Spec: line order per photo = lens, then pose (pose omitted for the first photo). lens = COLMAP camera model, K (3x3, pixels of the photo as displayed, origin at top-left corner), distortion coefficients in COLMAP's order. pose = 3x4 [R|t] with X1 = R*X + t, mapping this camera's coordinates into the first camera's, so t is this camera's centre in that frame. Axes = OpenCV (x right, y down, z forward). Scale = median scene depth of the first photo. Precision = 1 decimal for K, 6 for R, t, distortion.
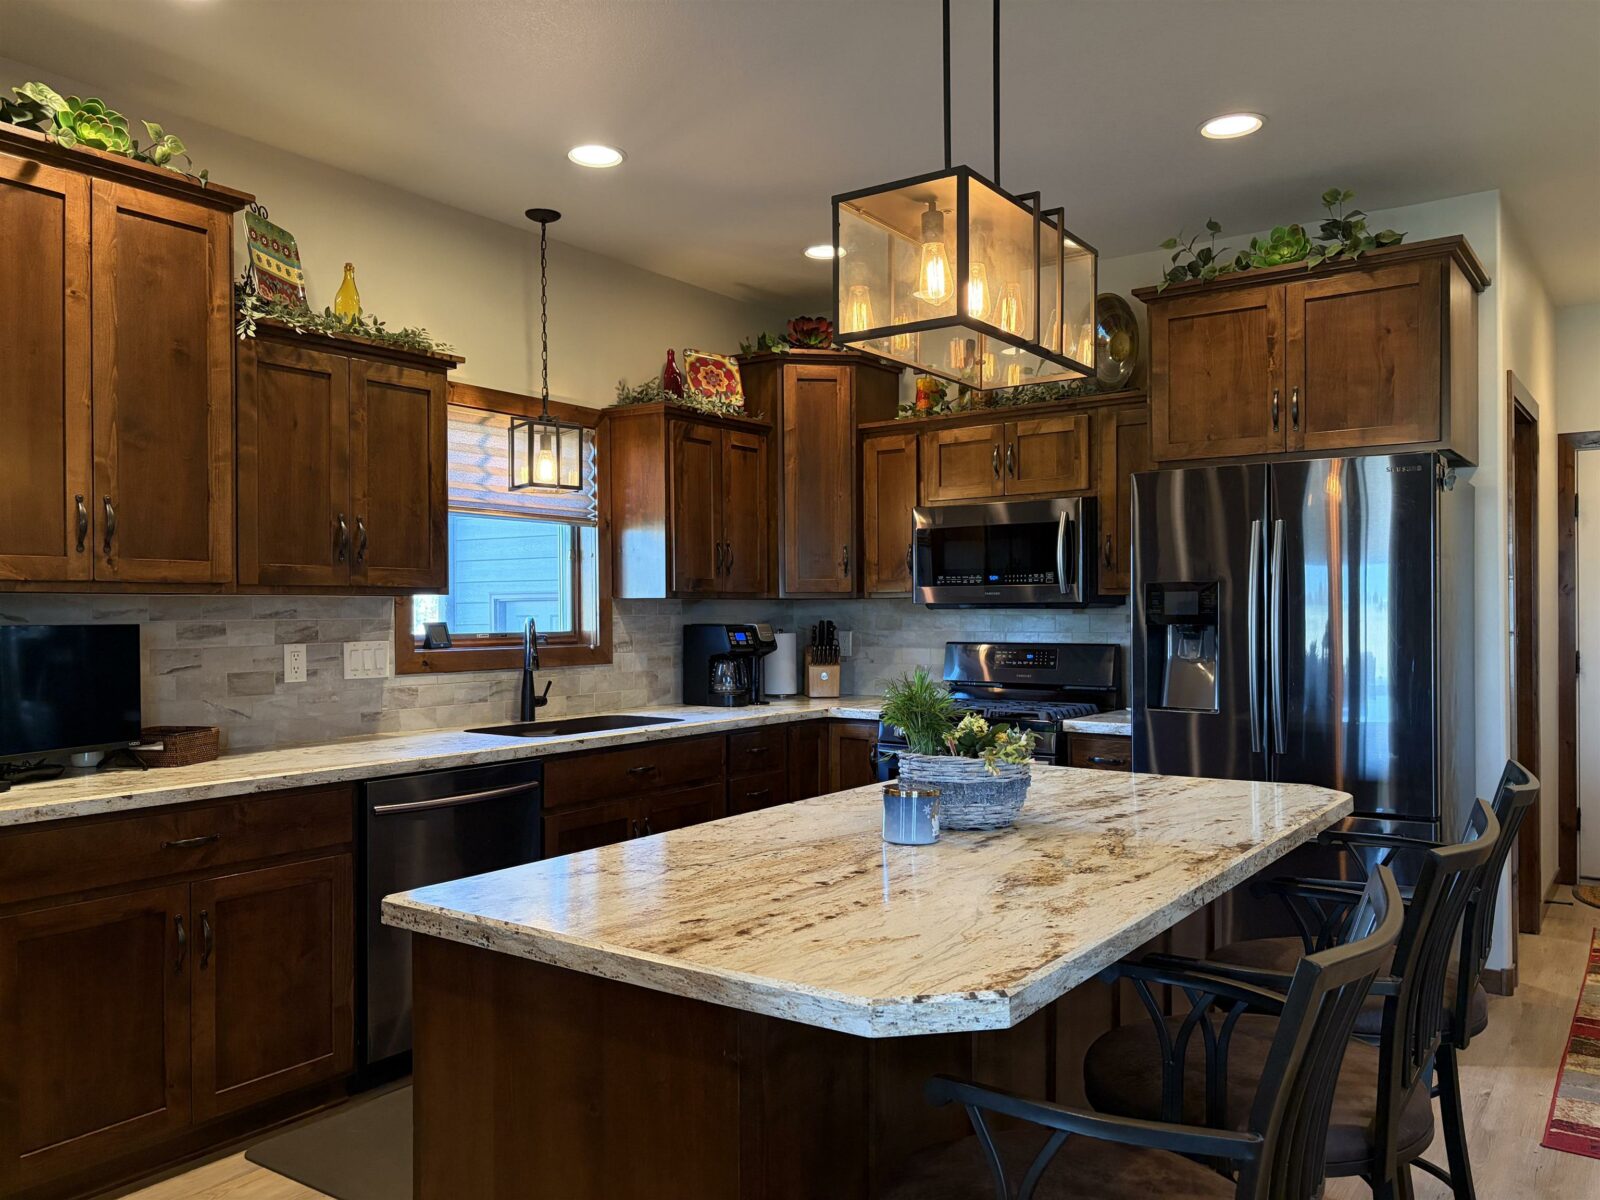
lens RADIAL K [[1211.7, 0, 797.6], [0, 1211.7, 616.5], [0, 0, 1]] dist [0.055986, -0.069674]
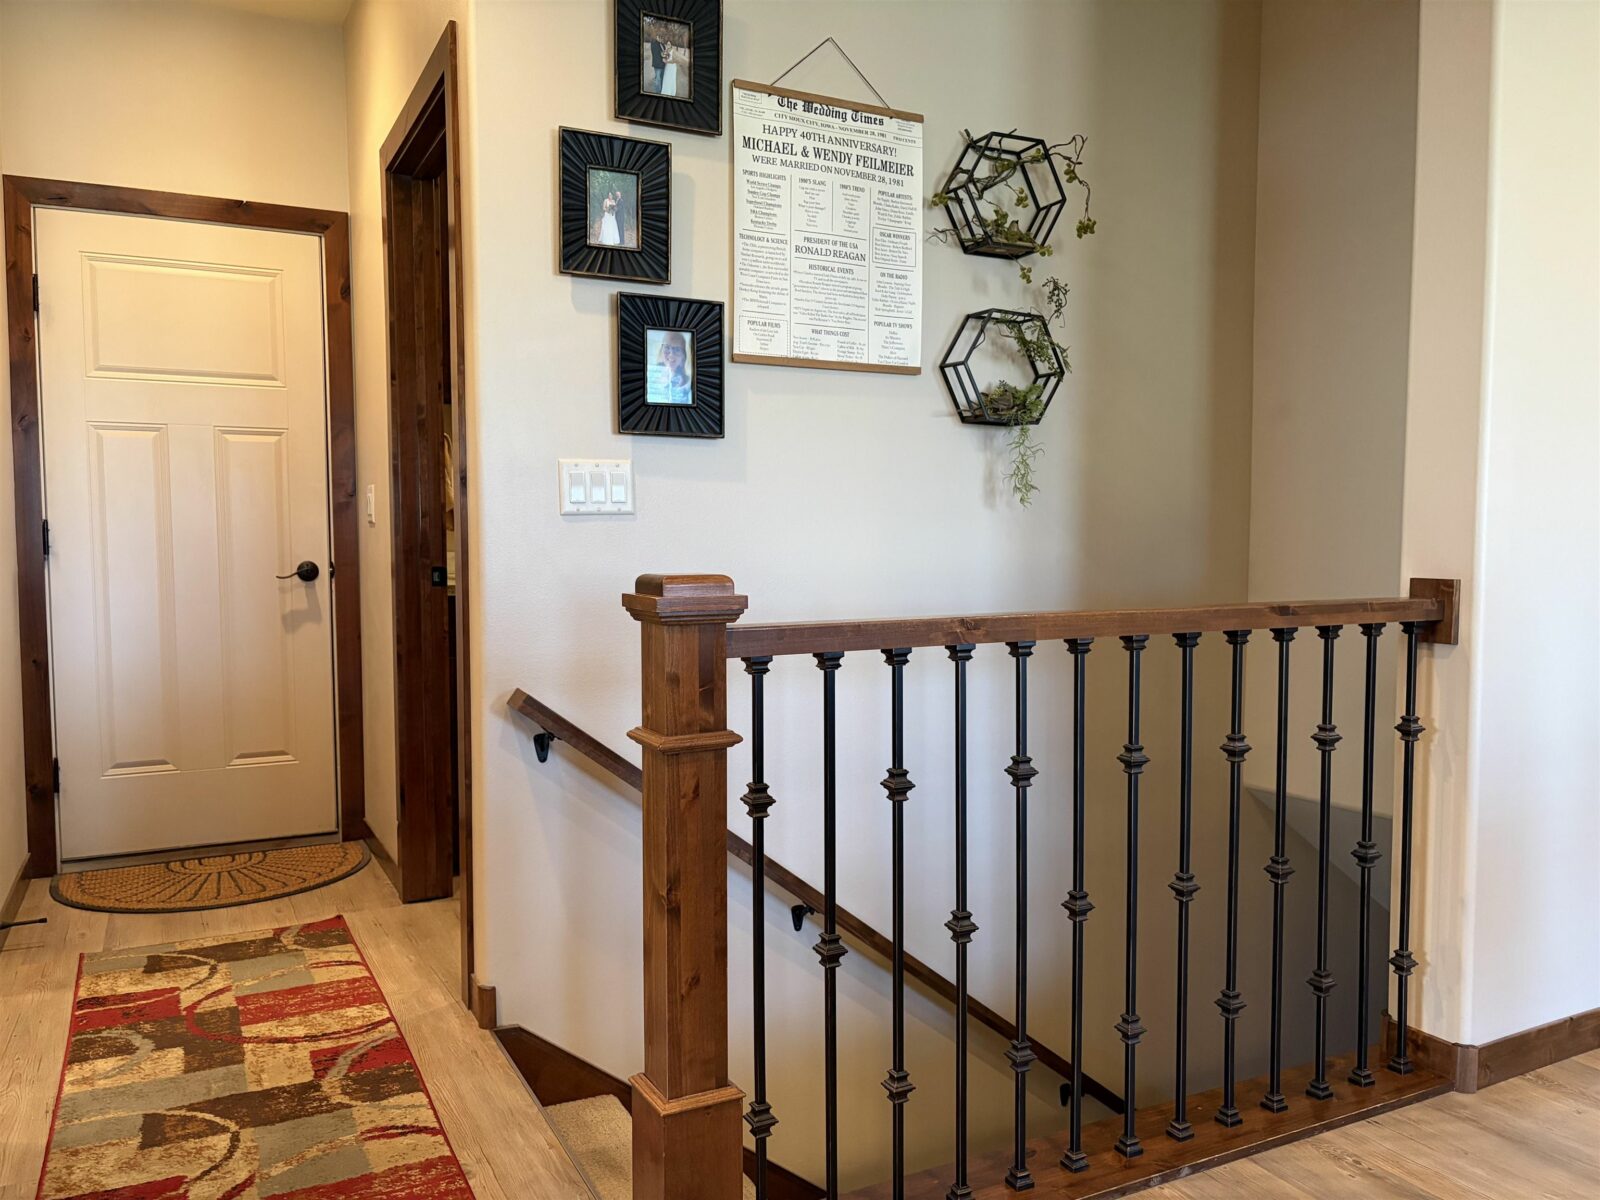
lens RADIAL K [[1211.7, 0, 808.2], [0, 1211.7, 605.9], [0, 0, 1]] dist [0.055986, -0.069674]
pose [[0.450688, -0.048868, 0.891343, 0.341407], [0.006013, 0.998644, 0.051710, 0.062172], [-0.892661, -0.017946, 0.450371, 0.495992]]
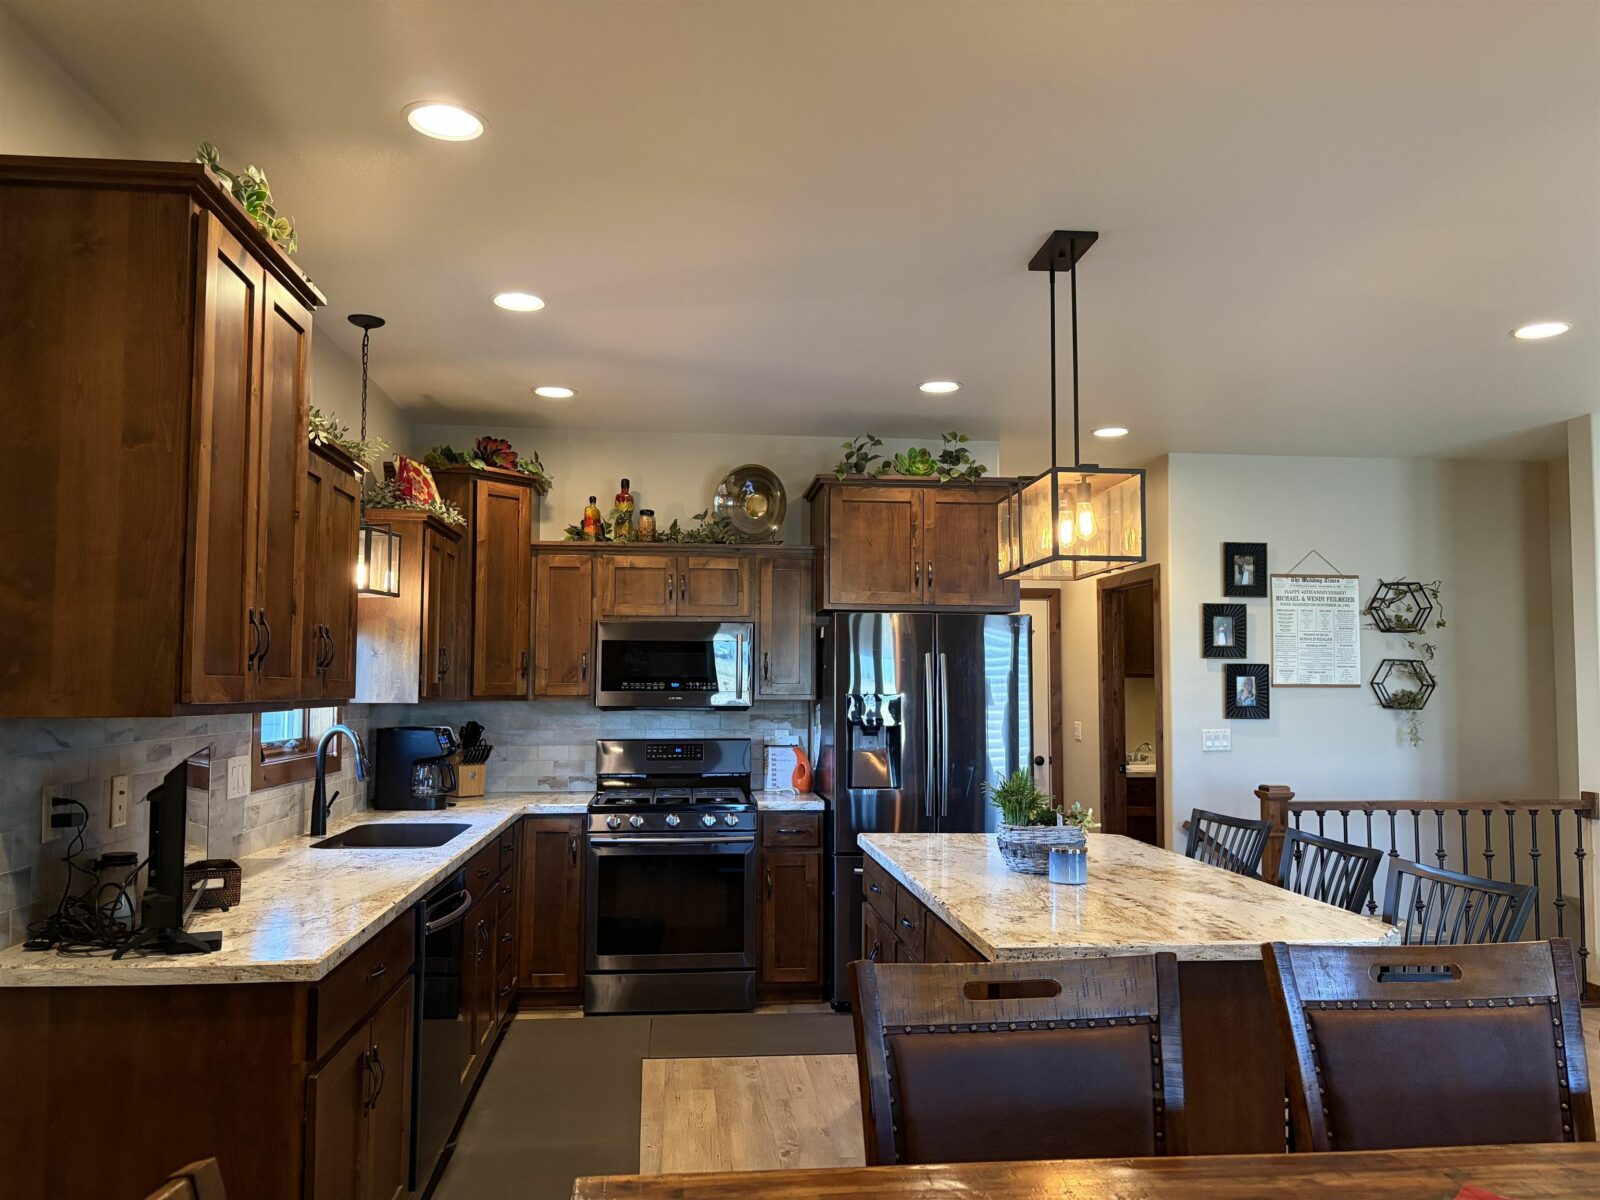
lens RADIAL K [[1211.7, 0, 824.2], [0, 1211.7, 604.9], [0, 0, 1]] dist [0.055986, -0.069674]
pose [[0.735862, 0.053940, 0.674979, -0.646009], [-0.004081, 0.997157, -0.075238, -0.026129], [-0.677119, 0.052610, 0.733990, 0.029895]]
